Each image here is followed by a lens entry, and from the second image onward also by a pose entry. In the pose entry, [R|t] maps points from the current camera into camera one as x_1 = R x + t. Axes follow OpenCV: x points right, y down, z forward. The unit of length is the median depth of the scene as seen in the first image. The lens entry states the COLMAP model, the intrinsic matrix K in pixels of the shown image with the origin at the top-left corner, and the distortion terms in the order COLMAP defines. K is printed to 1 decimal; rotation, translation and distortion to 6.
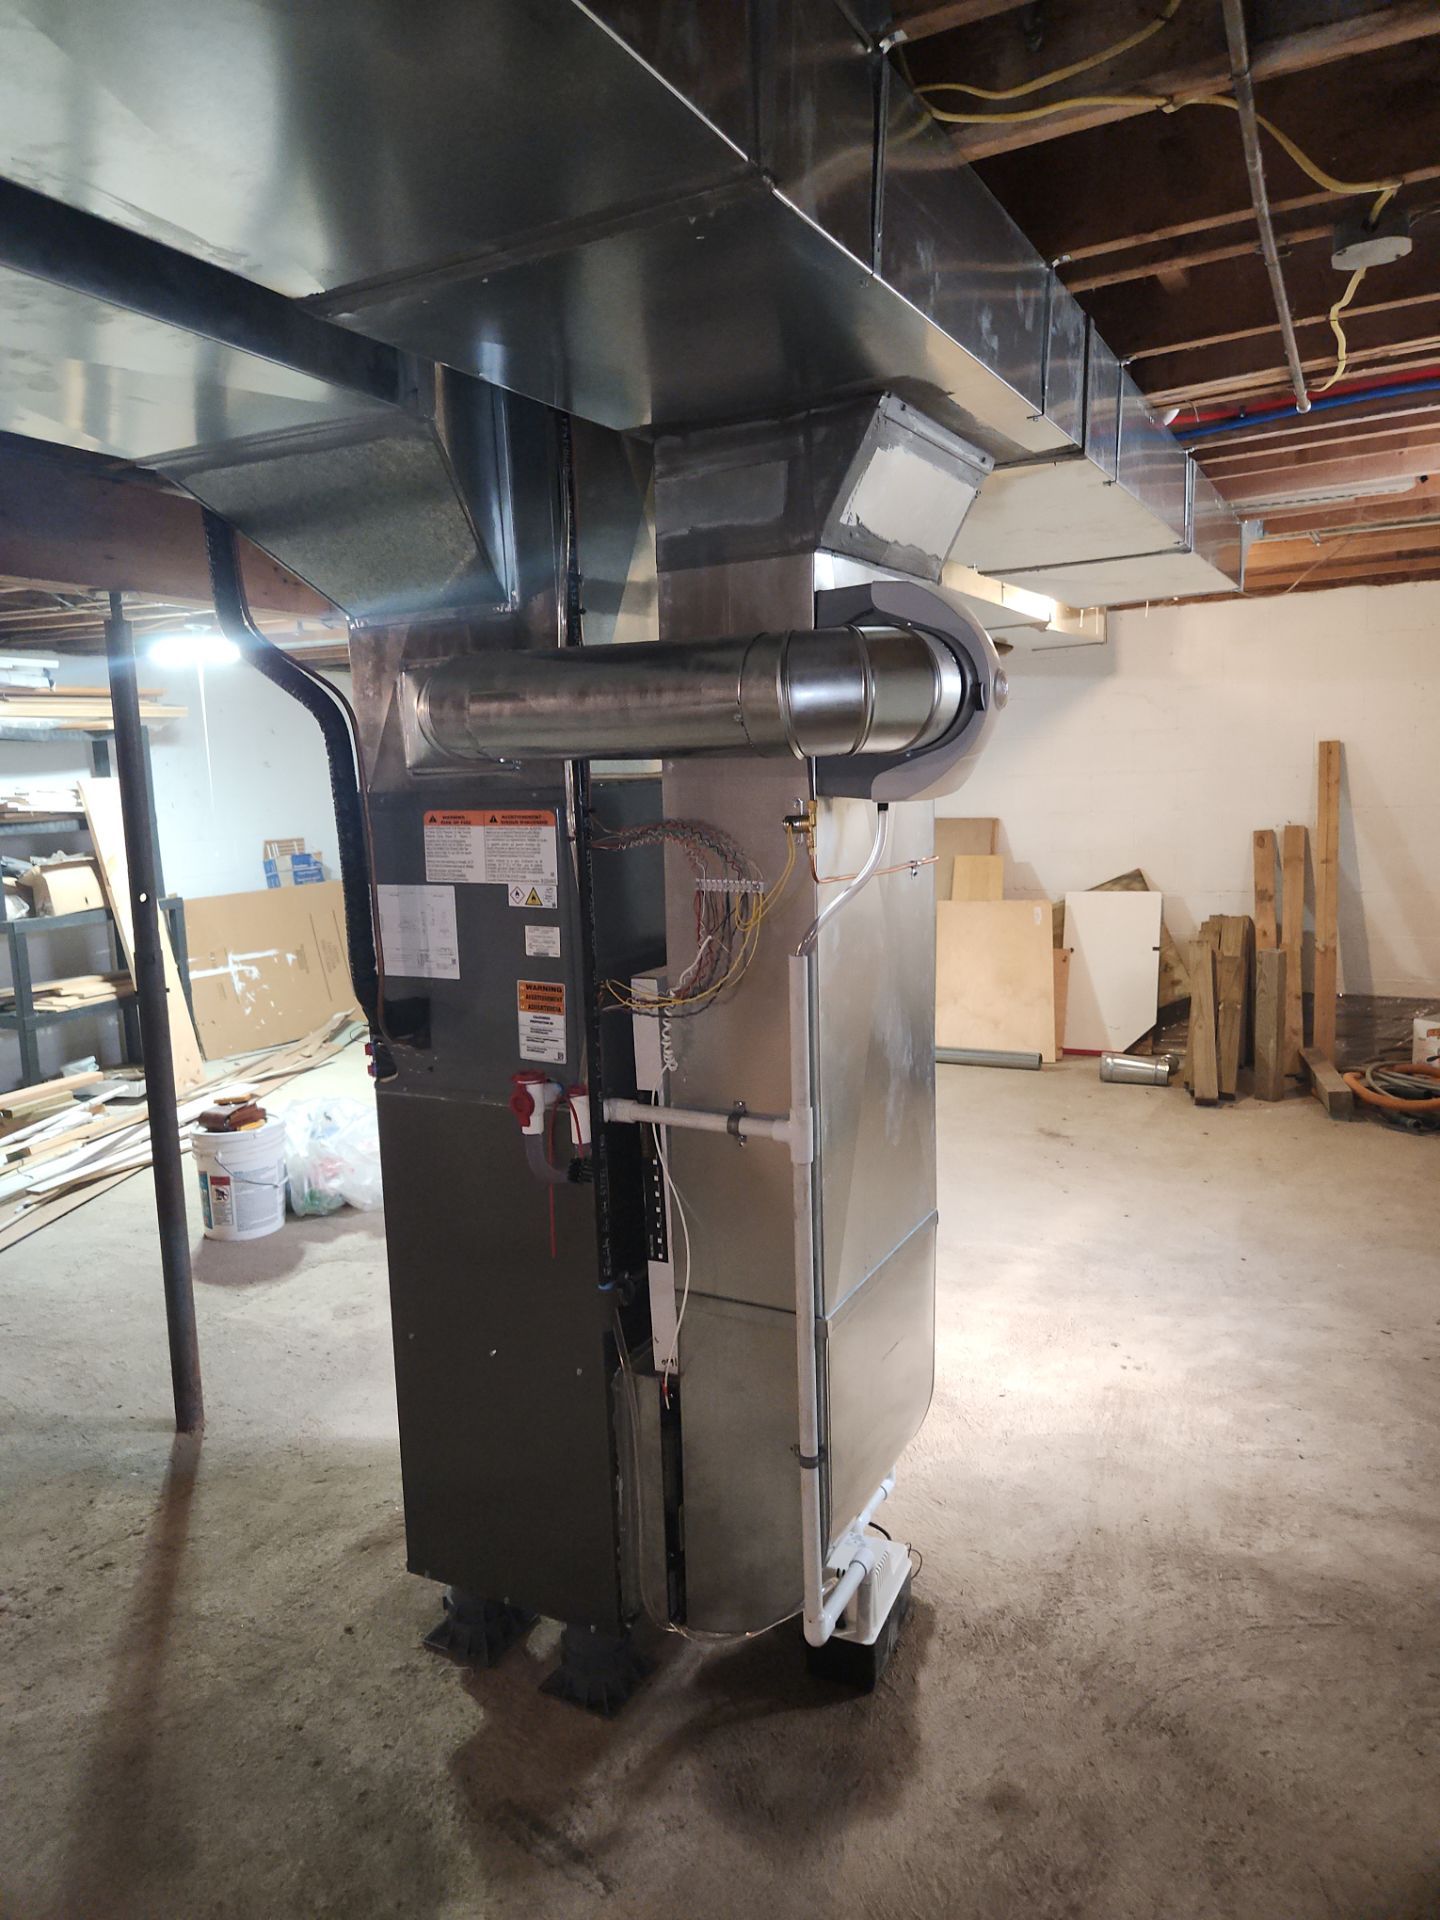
lens RADIAL K [[1285.8, 0, 707.1], [0, 1285.8, 930.7], [0, 0, 1]] dist [0.077118, -0.062752]
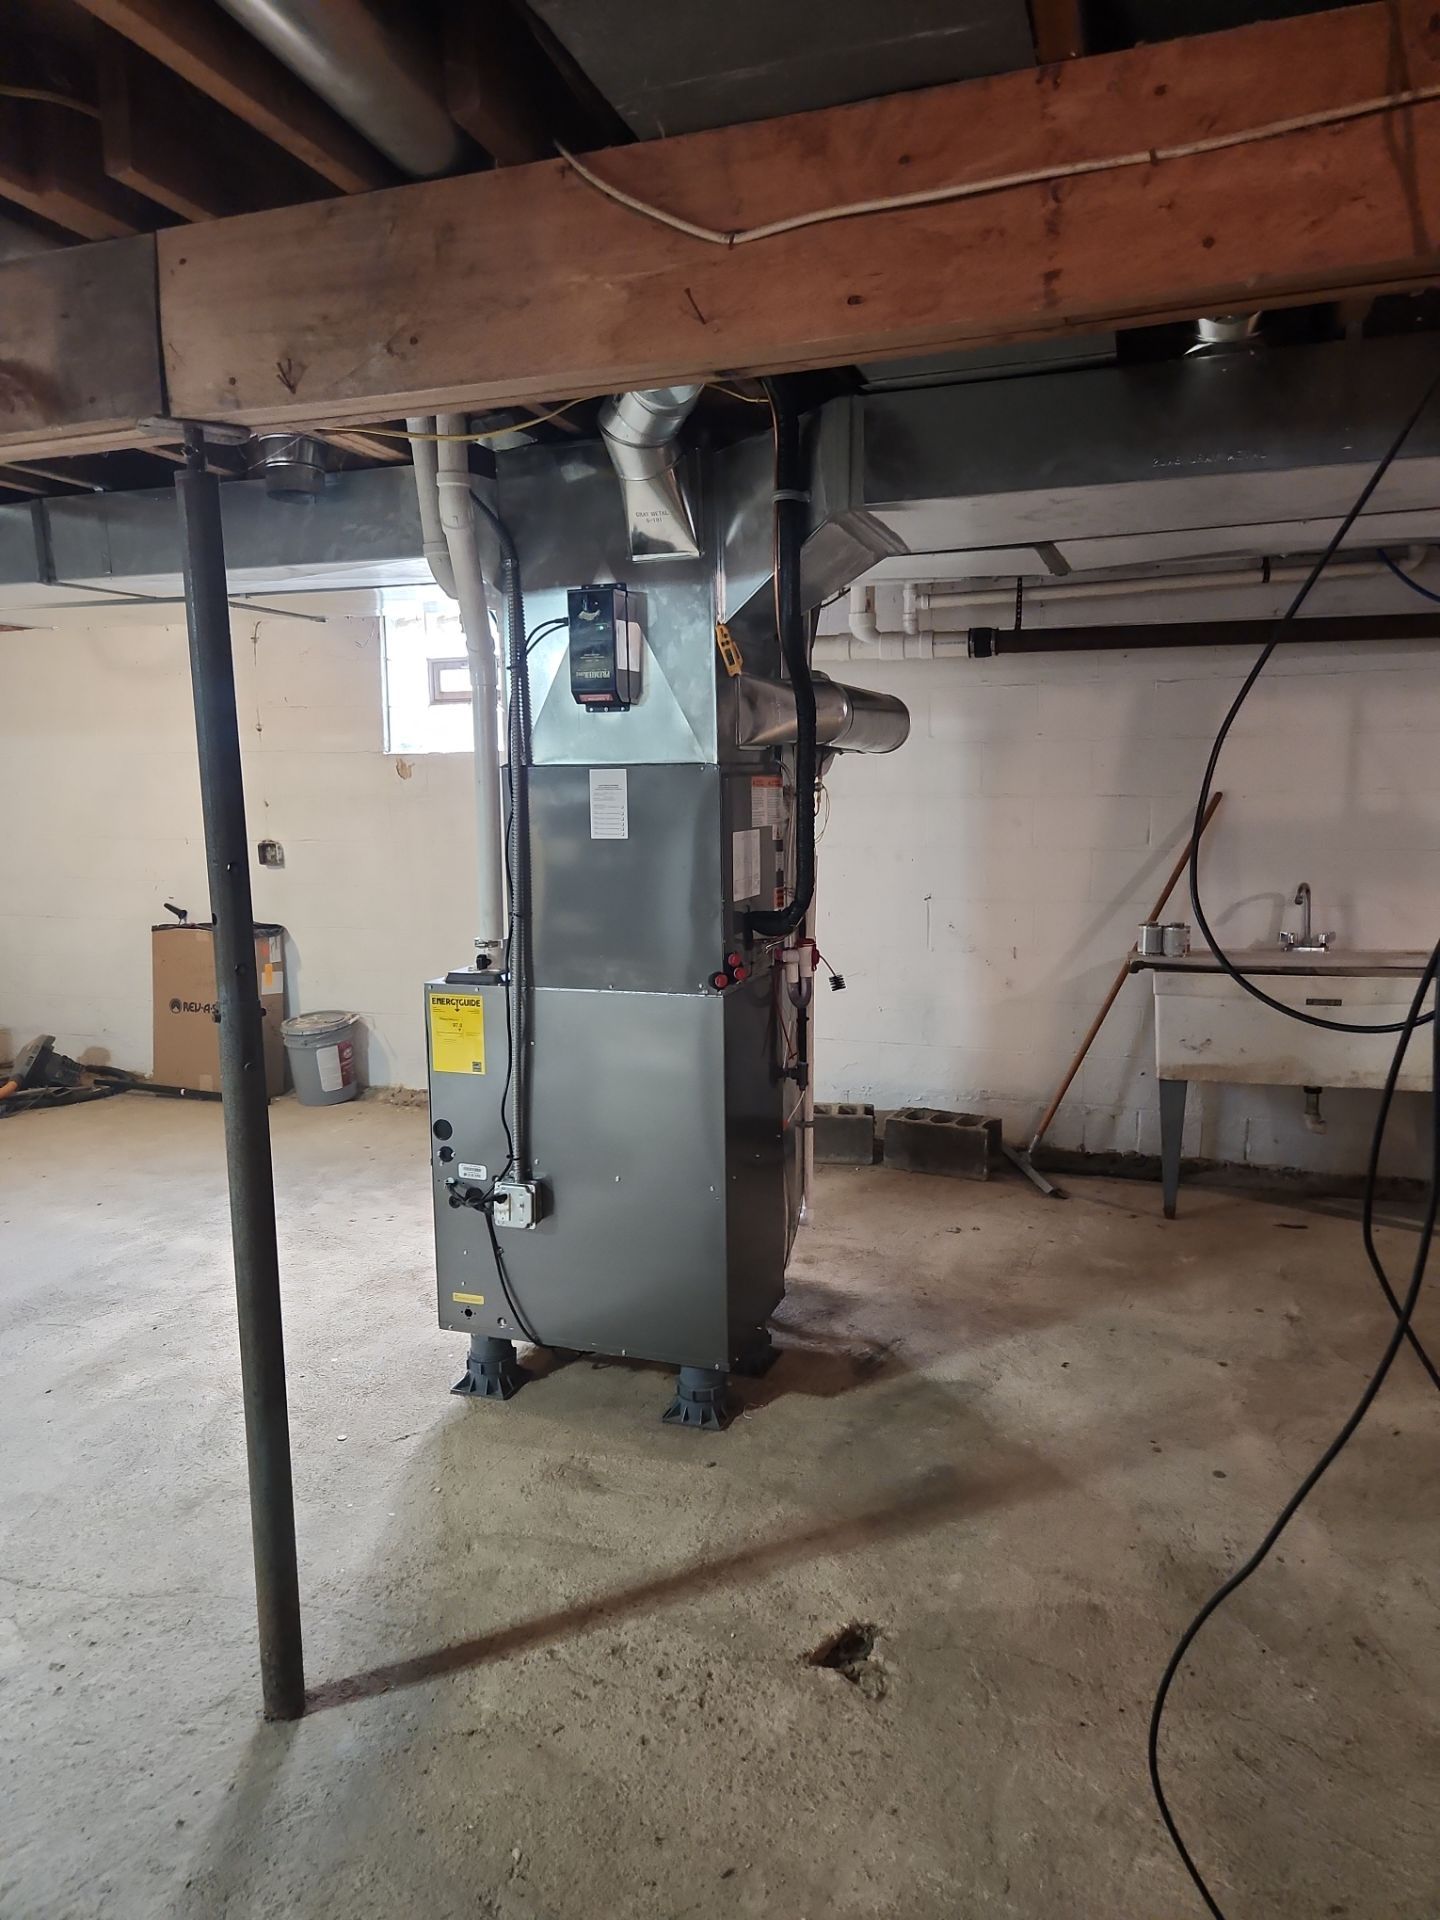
lens RADIAL K [[1269.0, 0, 729.0], [0, 1269.0, 952.3], [0, 0, 1]] dist [0.084578, -0.057486]
pose [[-0.149444, -0.095317, 0.984165, -1.320806], [0.142696, 0.982844, 0.116857, -0.058966], [-0.978419, 0.157900, -0.133279, 1.016379]]
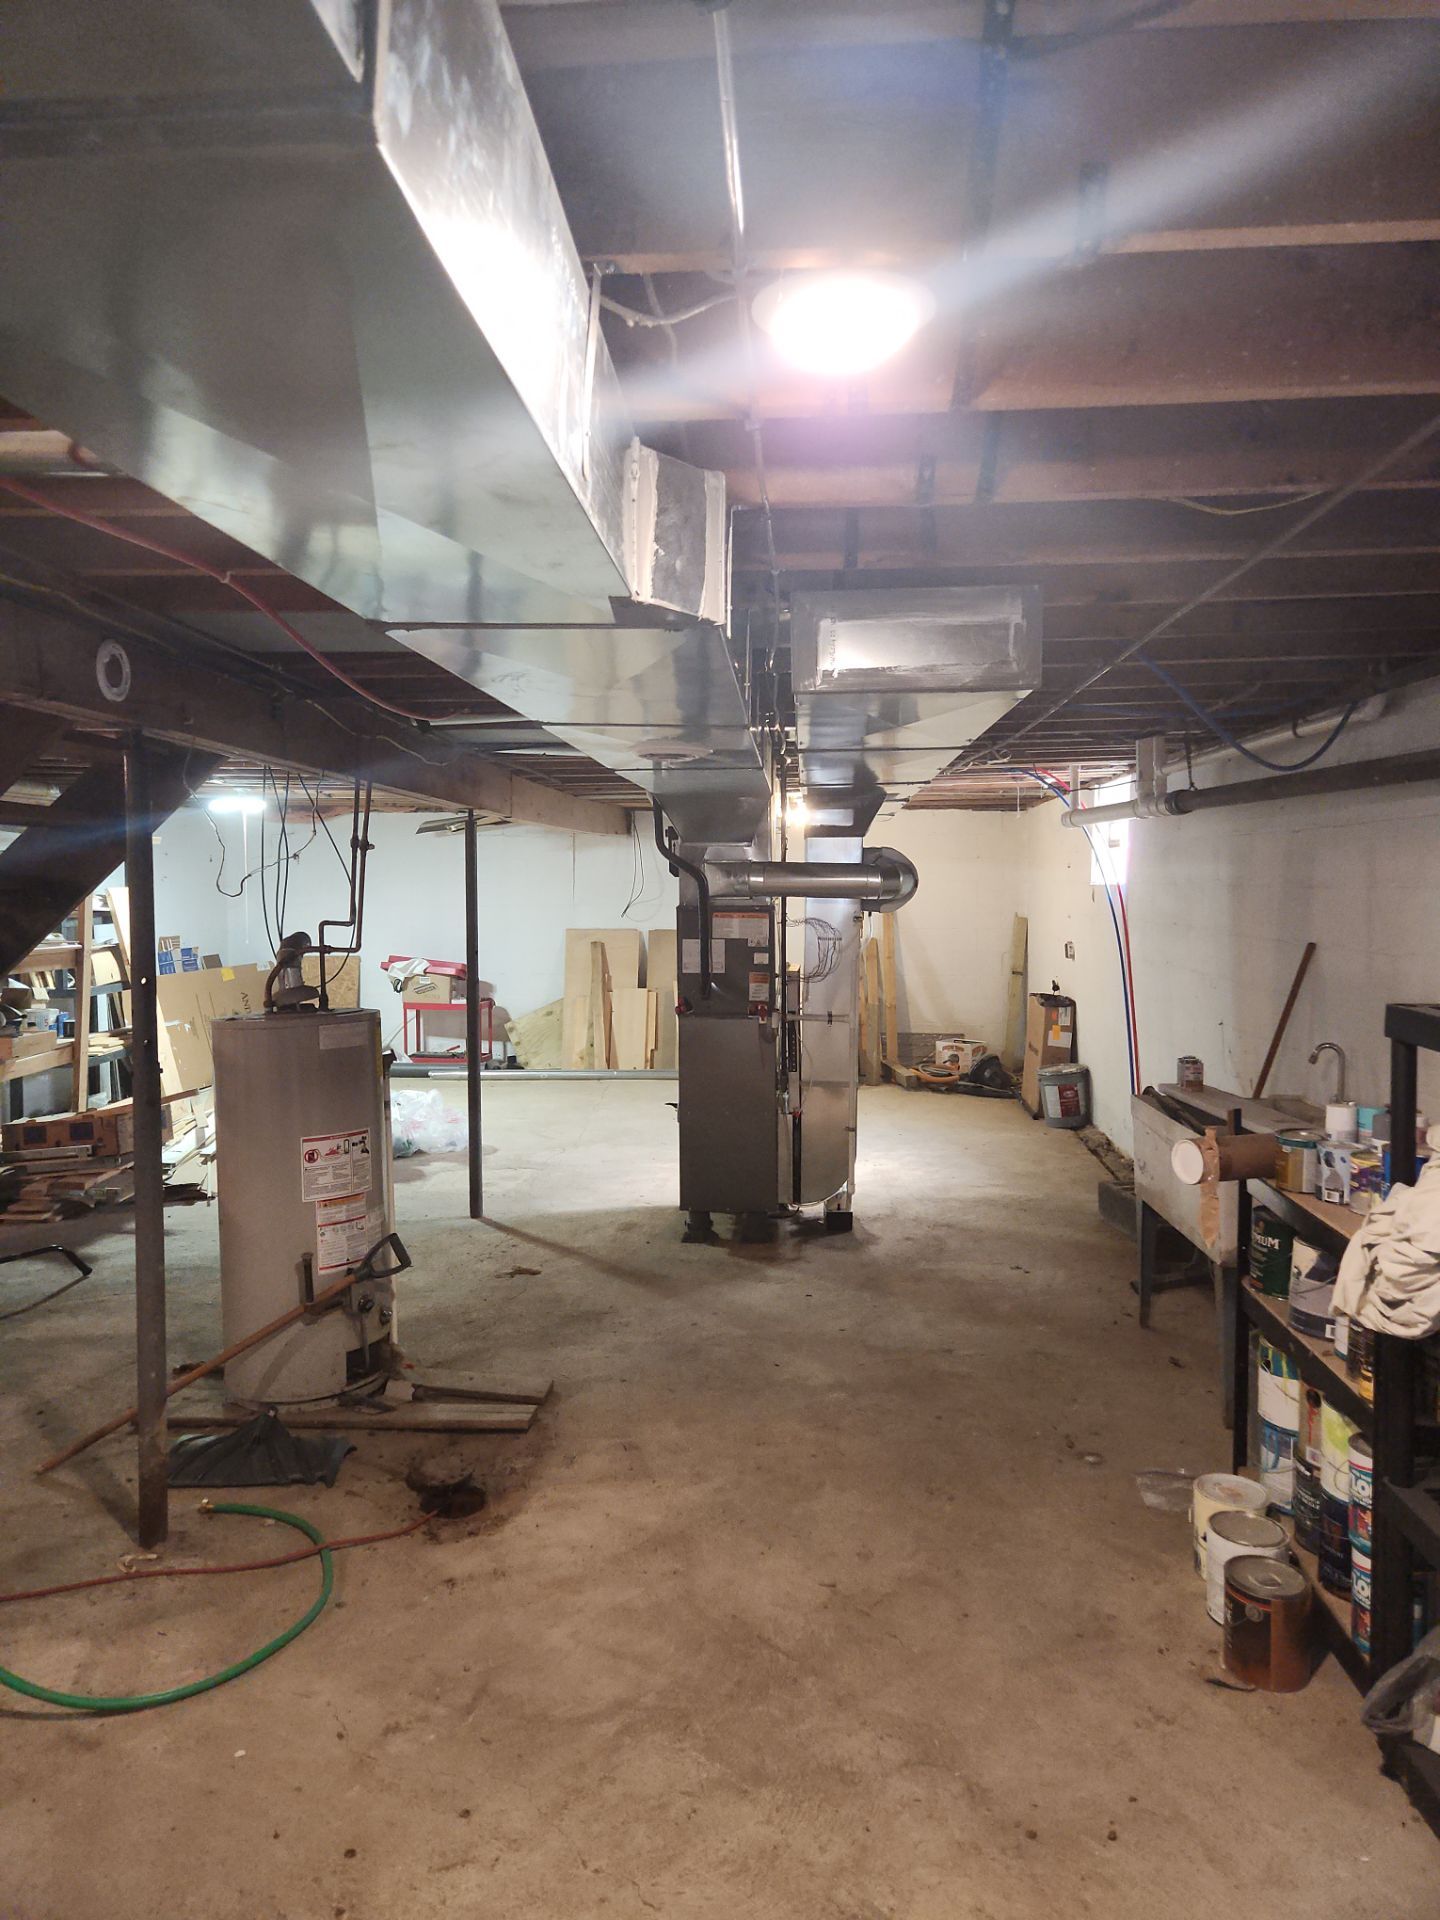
lens RADIAL K [[1269.0, 0, 729.0], [0, 1269.0, 952.3], [0, 0, 1]] dist [0.084578, -0.057486]
pose [[0.912959, 0.013801, 0.407818, -1.068013], [0.018804, 0.996943, -0.075833, 0.164687], [-0.407618, 0.076901, 0.909908, -1.229221]]
